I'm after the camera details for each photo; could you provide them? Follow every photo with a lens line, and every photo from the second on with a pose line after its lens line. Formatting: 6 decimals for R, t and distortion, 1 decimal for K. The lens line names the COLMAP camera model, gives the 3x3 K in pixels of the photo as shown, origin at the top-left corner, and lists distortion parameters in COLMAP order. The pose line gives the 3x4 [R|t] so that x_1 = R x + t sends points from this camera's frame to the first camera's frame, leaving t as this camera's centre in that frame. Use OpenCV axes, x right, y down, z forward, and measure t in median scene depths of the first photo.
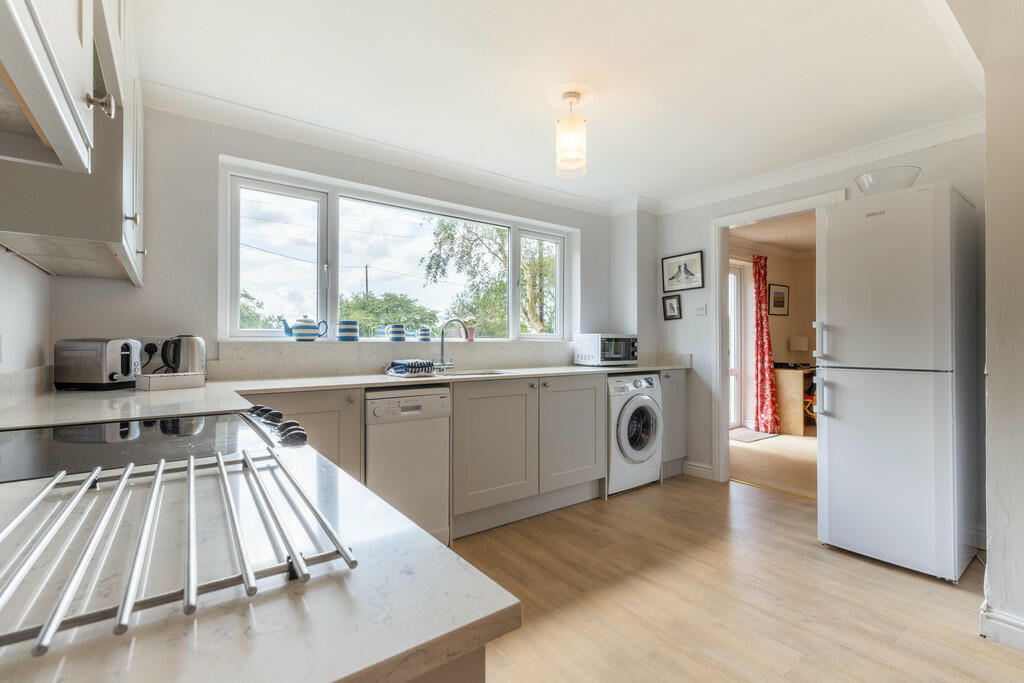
lens RADIAL K [[465.1, 0, 512.0], [0, 465.1, 341.5], [0, 0, 1]] dist [-0.000588, -0.000215]
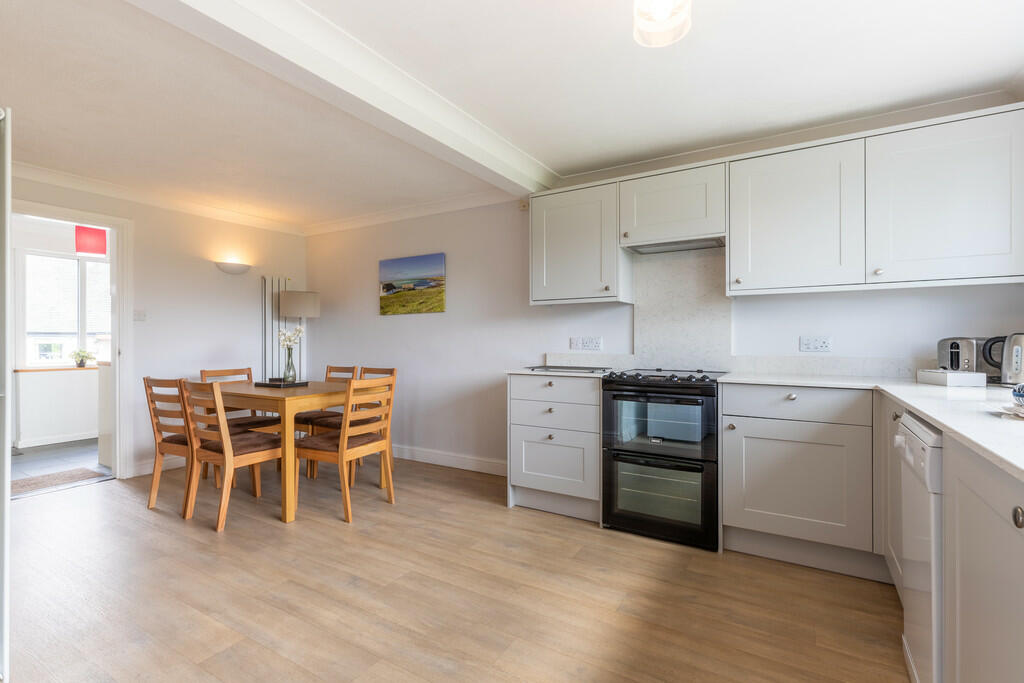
lens RADIAL K [[465.1, 0, 512.0], [0, 465.1, 341.5], [0, 0, 1]] dist [-0.000588, -0.000215]
pose [[-0.920873, -0.001115, -0.389861, 0.415361], [-0.001007, 0.999999, -0.000481, 0.003711], [0.389861, -0.000050, -0.920874, 1.090881]]
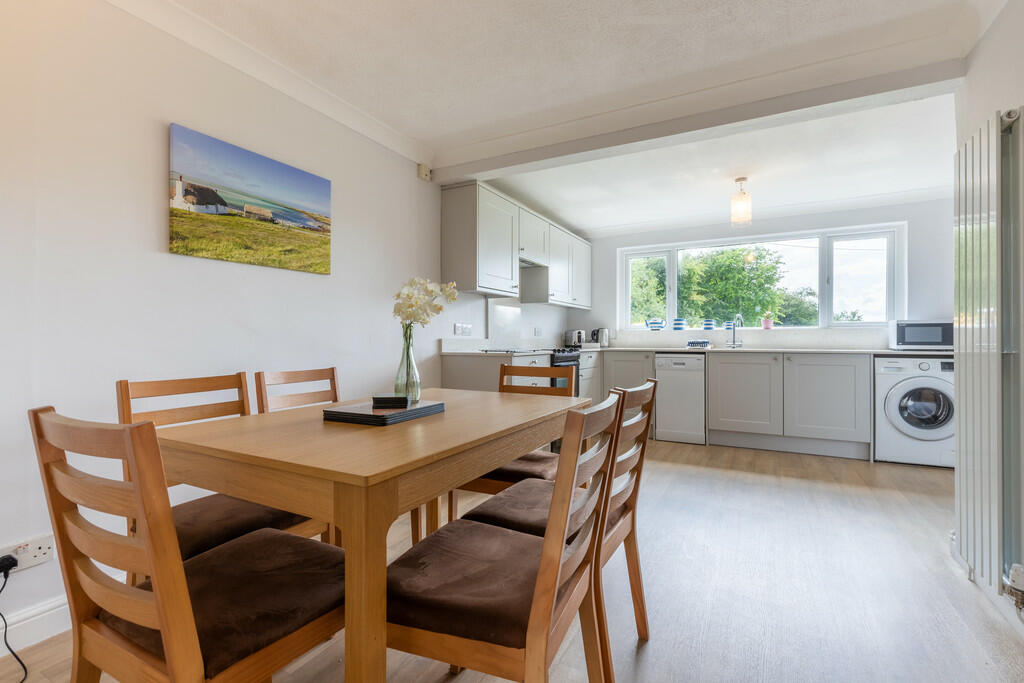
lens RADIAL K [[465.1, 0, 512.0], [0, 465.1, 341.5], [0, 0, 1]] dist [-0.000588, -0.000215]
pose [[0.433707, 0.003352, -0.901048, 1.007141], [0.000904, 0.999991, 0.004155, 0.036364], [0.901054, -0.002616, 0.433700, -0.370486]]
